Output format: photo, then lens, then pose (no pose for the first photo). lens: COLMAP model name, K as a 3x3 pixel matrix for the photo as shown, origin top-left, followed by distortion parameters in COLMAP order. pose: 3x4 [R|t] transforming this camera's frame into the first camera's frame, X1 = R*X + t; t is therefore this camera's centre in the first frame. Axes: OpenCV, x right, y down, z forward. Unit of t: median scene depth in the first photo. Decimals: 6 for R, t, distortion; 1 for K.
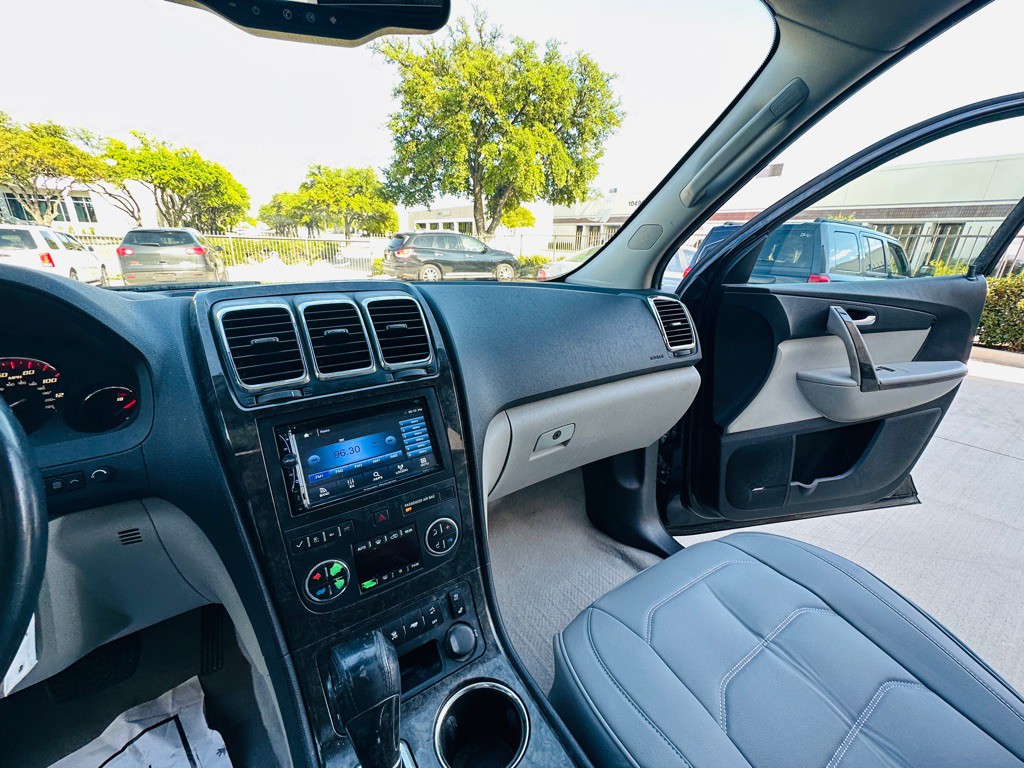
lens RADIAL K [[407.5, 0, 512.0], [0, 407.5, 384.0], [0, 0, 1]] dist [-0.000139, 0.000366]
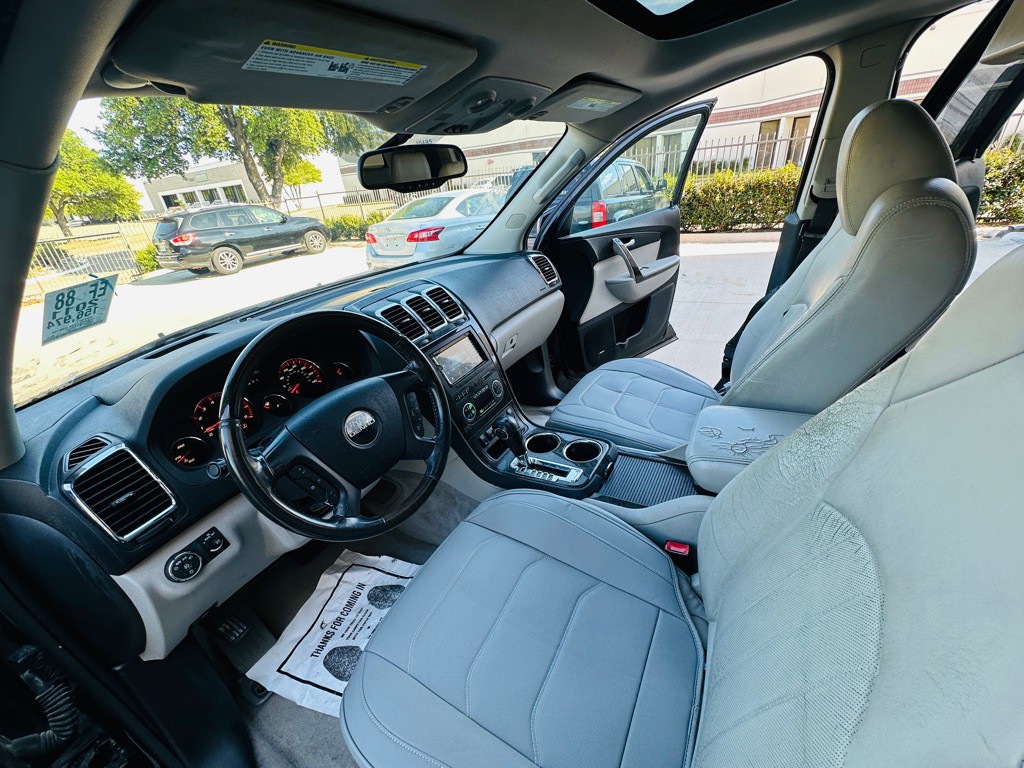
lens RADIAL K [[407.5, 0, 512.0], [0, 407.5, 384.0], [0, 0, 1]] dist [-0.000139, 0.000366]
pose [[0.891294, -0.303007, 0.337316, -0.335914], [0.261008, 0.951172, 0.164762, 0.001390], [-0.370770, -0.058810, 0.926861, -0.438359]]
